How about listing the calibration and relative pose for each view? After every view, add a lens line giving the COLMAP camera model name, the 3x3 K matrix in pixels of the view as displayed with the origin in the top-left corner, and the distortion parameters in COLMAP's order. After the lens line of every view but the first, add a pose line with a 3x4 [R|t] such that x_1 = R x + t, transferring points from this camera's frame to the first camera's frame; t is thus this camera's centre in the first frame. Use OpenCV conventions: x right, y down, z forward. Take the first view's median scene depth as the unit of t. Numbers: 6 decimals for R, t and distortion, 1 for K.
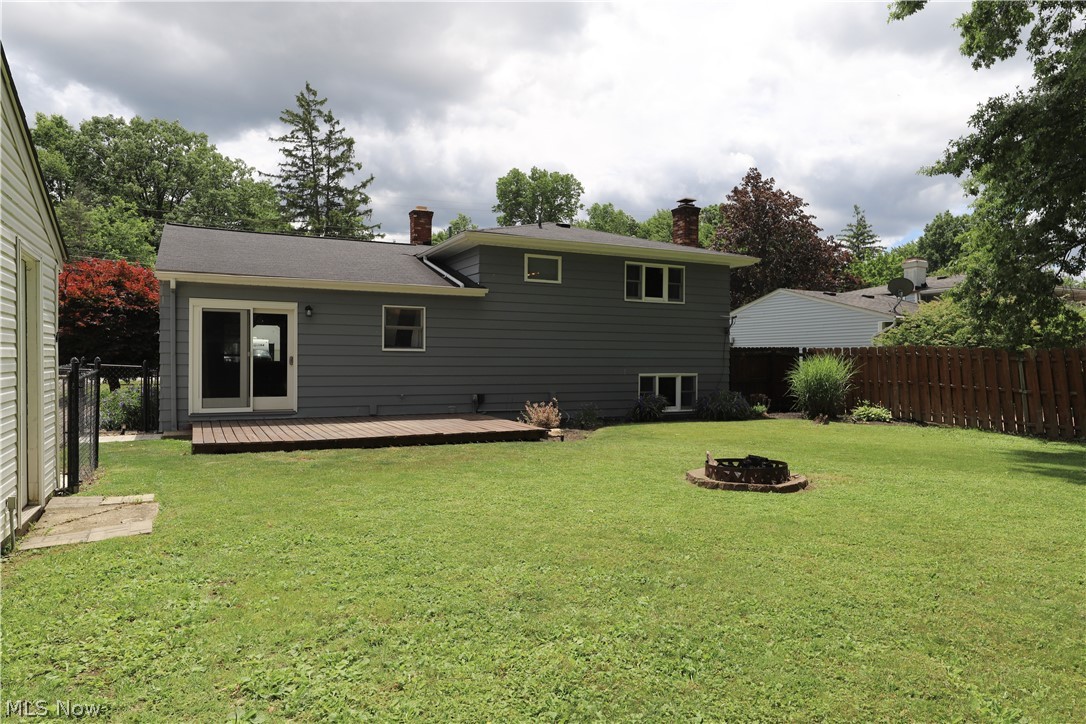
lens RADIAL K [[724.3, 0, 545.7], [0, 724.3, 359.8], [0, 0, 1]] dist [0.001963, 0.004544]
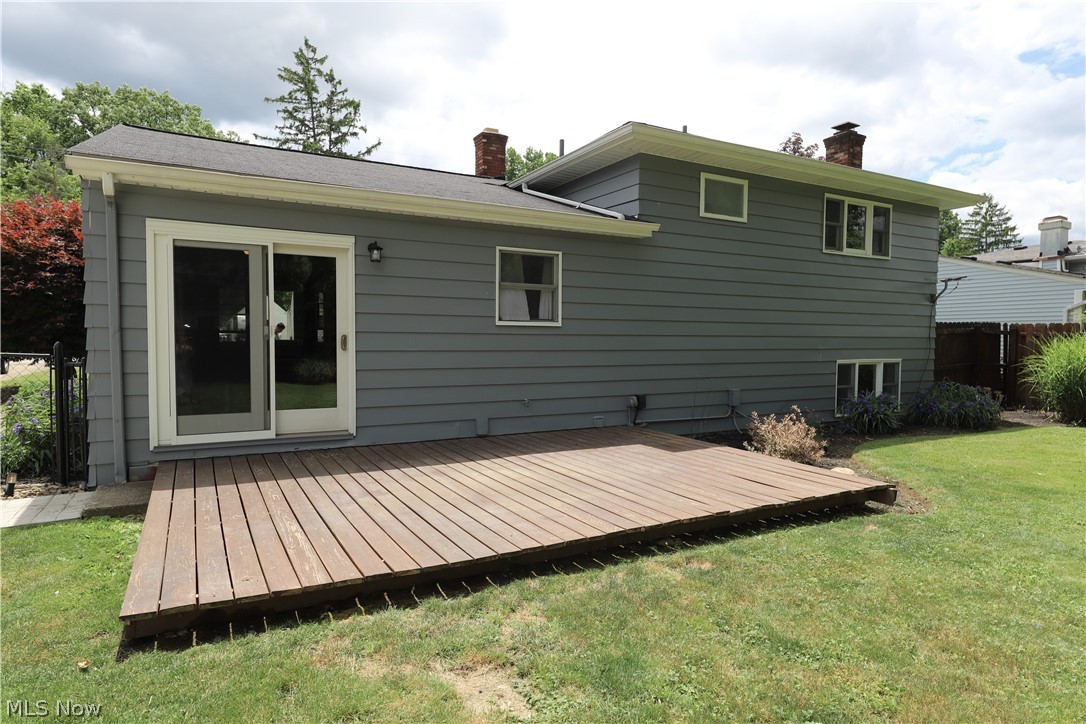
lens RADIAL K [[645.5, 0, 541.9], [0, 645.5, 364.9], [0, 0, 1]] dist [0.004140, -0.002538]
pose [[0.999076, -0.001049, 0.042967, -0.065505], [-0.000807, 0.999068, 0.043159, -0.000867], [-0.042972, -0.043153, 0.998144, 0.148642]]
